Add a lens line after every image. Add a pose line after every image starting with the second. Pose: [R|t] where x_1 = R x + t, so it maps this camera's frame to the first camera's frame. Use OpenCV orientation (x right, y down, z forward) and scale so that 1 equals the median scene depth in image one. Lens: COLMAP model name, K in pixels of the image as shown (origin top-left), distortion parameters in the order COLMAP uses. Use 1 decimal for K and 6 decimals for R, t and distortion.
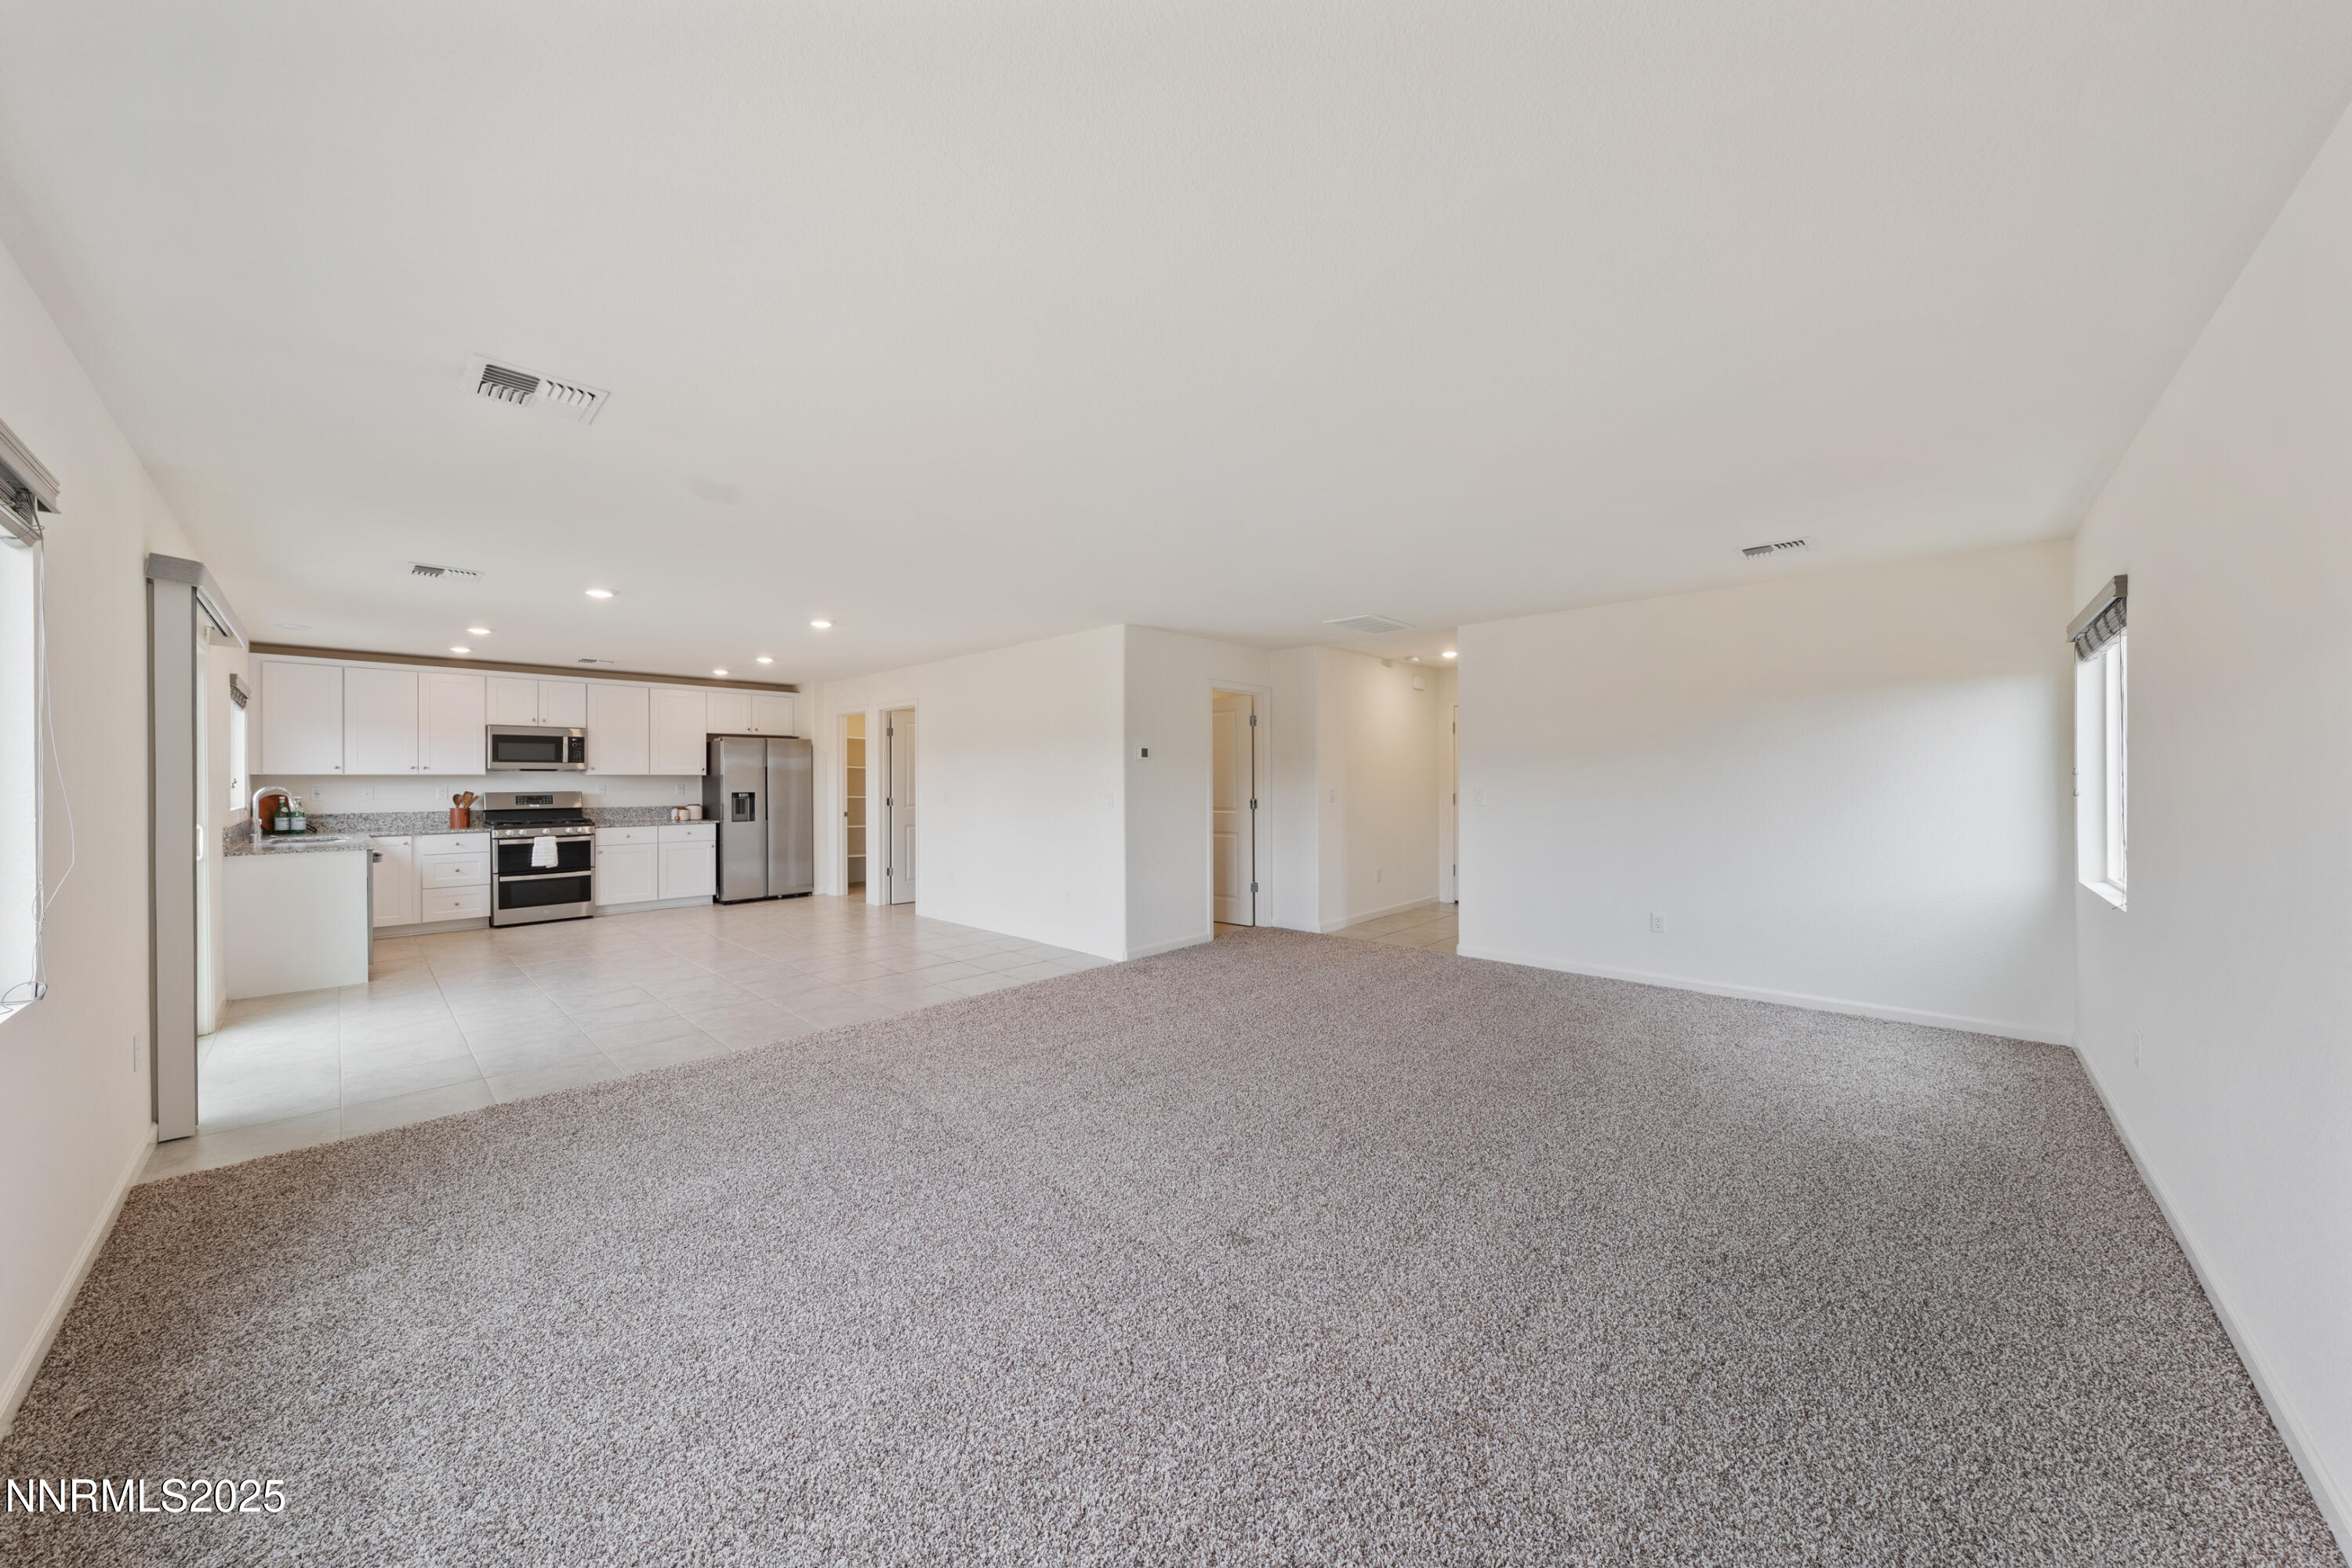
lens RADIAL K [[814.5, 0, 1175.7], [0, 814.5, 778.1], [0, 0, 1]] dist [0.000391, 0.000004]
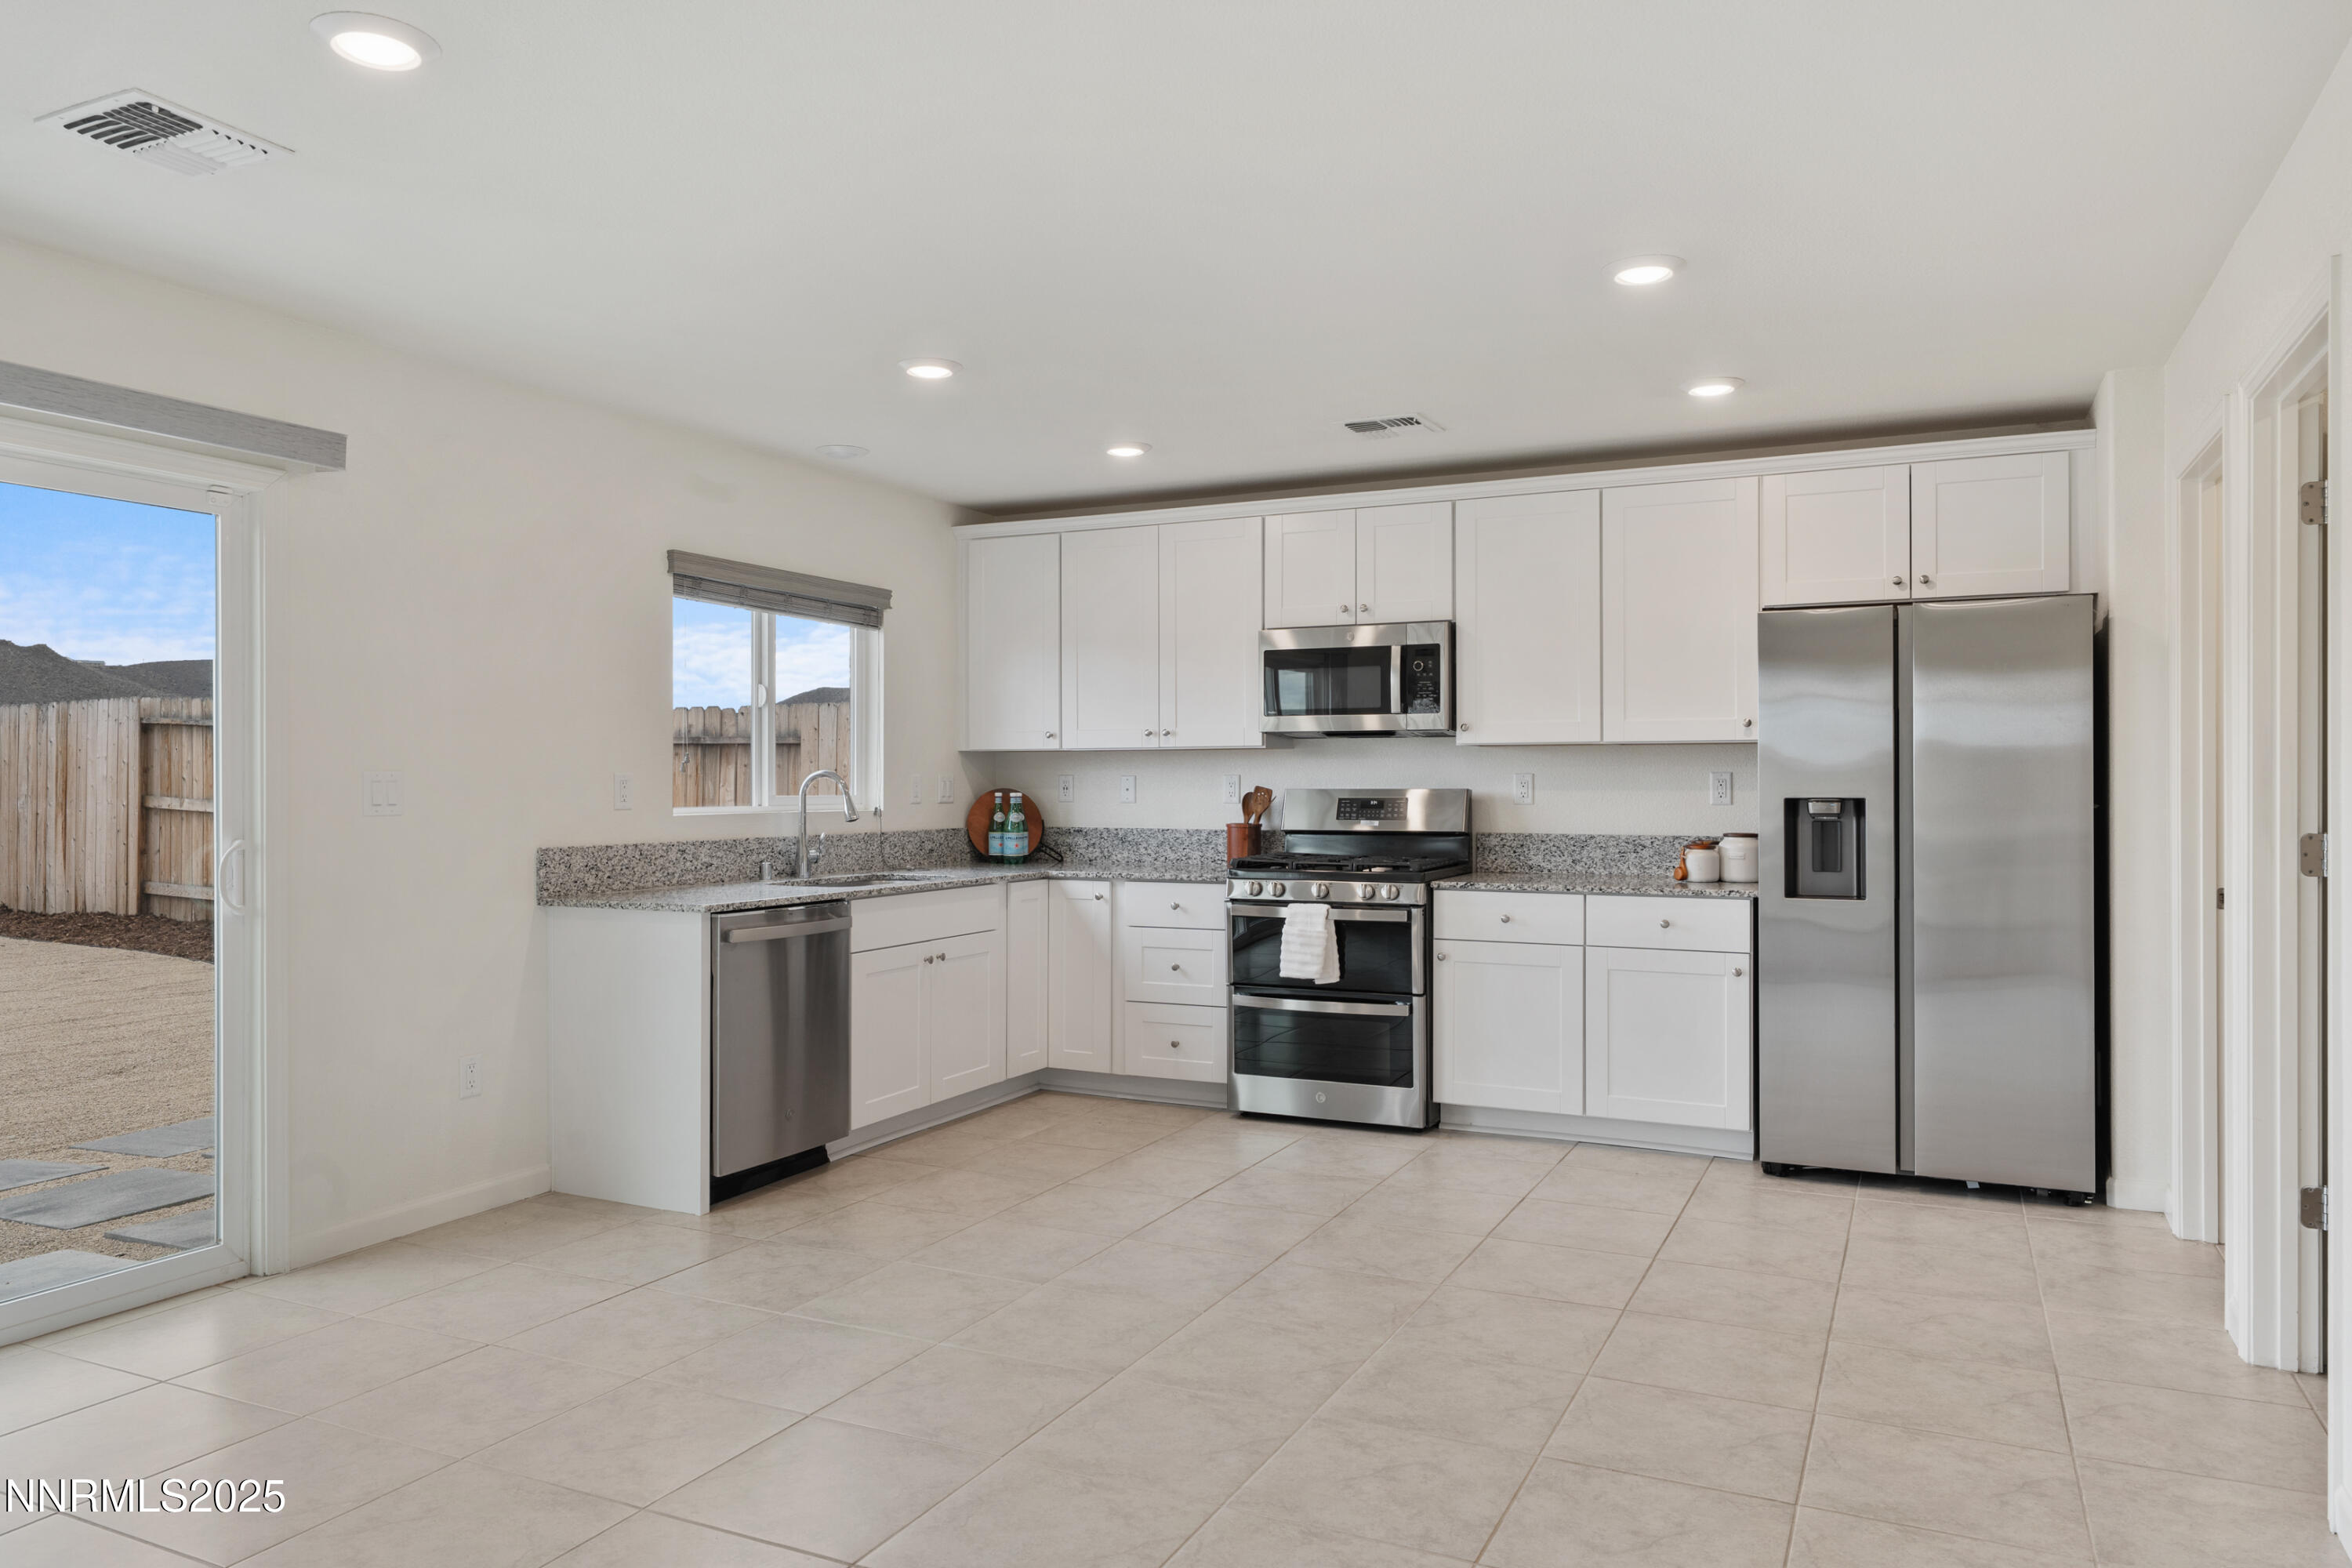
lens RADIAL K [[1560.3, 0, 1172.7], [0, 1560.3, 780.3], [0, 0, 1]] dist [0.002541, 0.000485]
pose [[0.290362, -0.001435, -0.956916, -0.080246], [0.000064, 0.999999, -0.001480, 0.014306], [0.956917, 0.000368, 0.290362, 0.708108]]
